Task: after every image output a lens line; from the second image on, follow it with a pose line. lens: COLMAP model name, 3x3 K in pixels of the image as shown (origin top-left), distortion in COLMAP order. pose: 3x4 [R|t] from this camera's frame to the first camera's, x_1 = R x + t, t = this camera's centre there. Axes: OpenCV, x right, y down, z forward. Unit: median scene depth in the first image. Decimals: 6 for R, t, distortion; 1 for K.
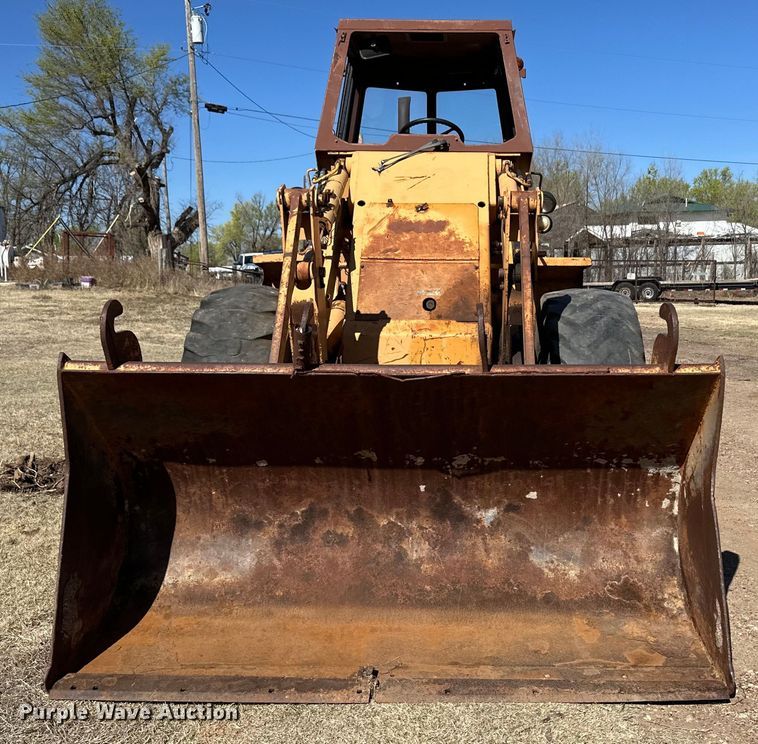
lens RADIAL K [[868.1, 0, 381.6], [0, 868.1, 361.7], [0, 0, 1]] dist [0.141613, -0.428550]
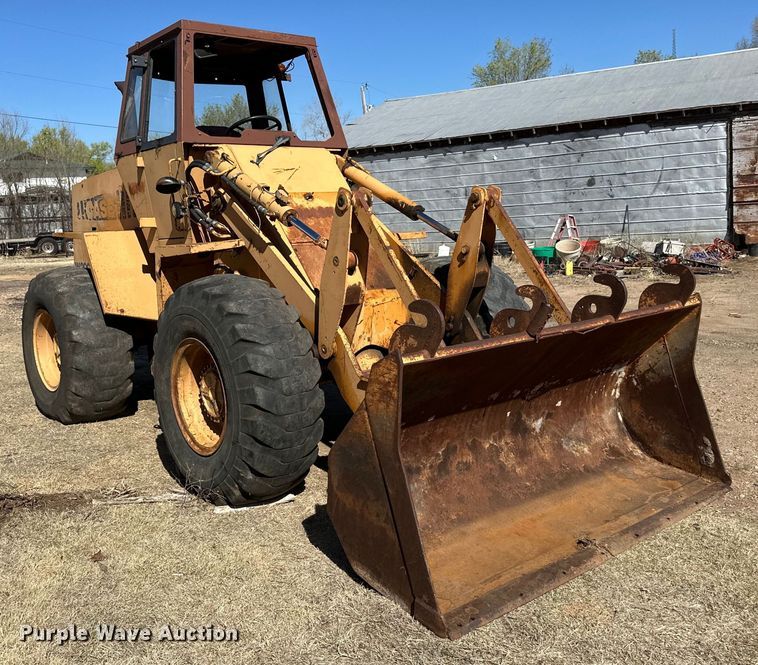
lens RADIAL K [[791.5, 0, 357.8], [0, 791.5, 331.4], [0, 0, 1]] dist [0.077046, -0.028107]
pose [[0.769608, -0.134102, 0.624276, -0.876334], [0.113821, 0.990850, 0.072529, -0.096669], [-0.628290, 0.015237, 0.777830, 0.186374]]
